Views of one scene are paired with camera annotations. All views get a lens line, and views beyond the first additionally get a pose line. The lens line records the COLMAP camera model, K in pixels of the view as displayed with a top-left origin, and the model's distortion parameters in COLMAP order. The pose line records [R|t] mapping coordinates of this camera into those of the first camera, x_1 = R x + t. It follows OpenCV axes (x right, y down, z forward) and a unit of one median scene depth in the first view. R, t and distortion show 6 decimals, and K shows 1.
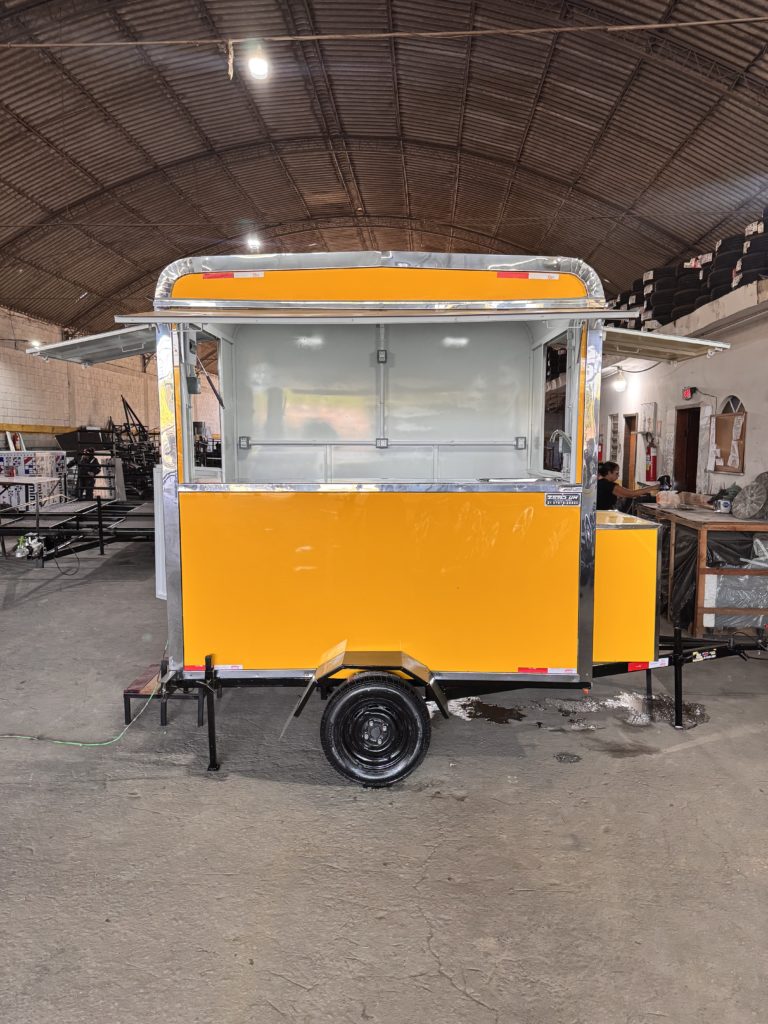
lens RADIAL K [[723.1, 0, 384.0], [0, 723.1, 512.0], [0, 0, 1]] dist [-0.014931, -0.003462]
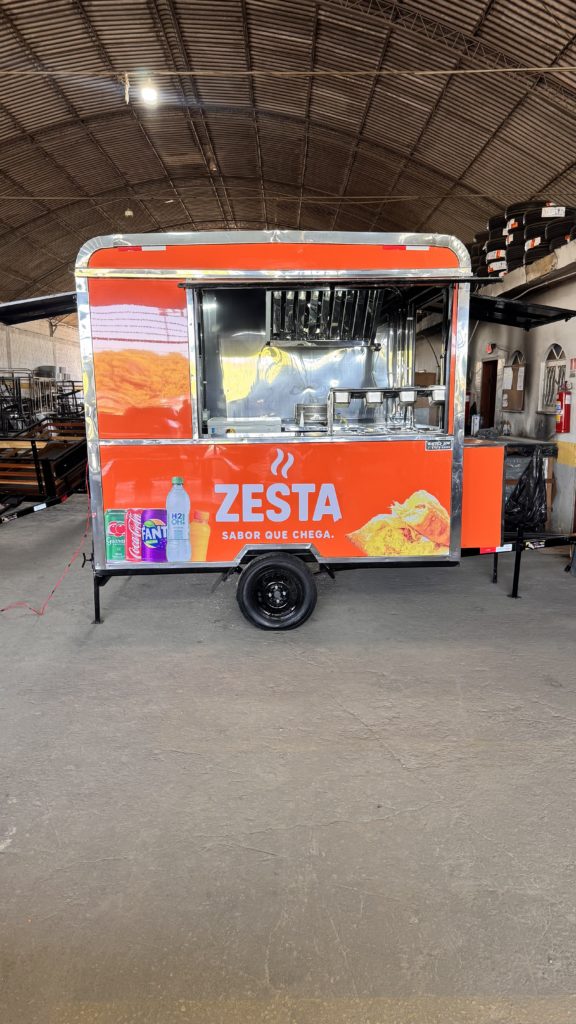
lens RADIAL K [[710.8, 0, 288.0], [0, 710.8, 512.0], [0, 0, 1]] dist [-0.003506, -0.005219]
pose [[0.997574, -0.018821, 0.067026, -0.011282], [0.014079, 0.997411, 0.070524, 0.018795], [-0.068180, -0.069409, 0.995256, -0.153975]]
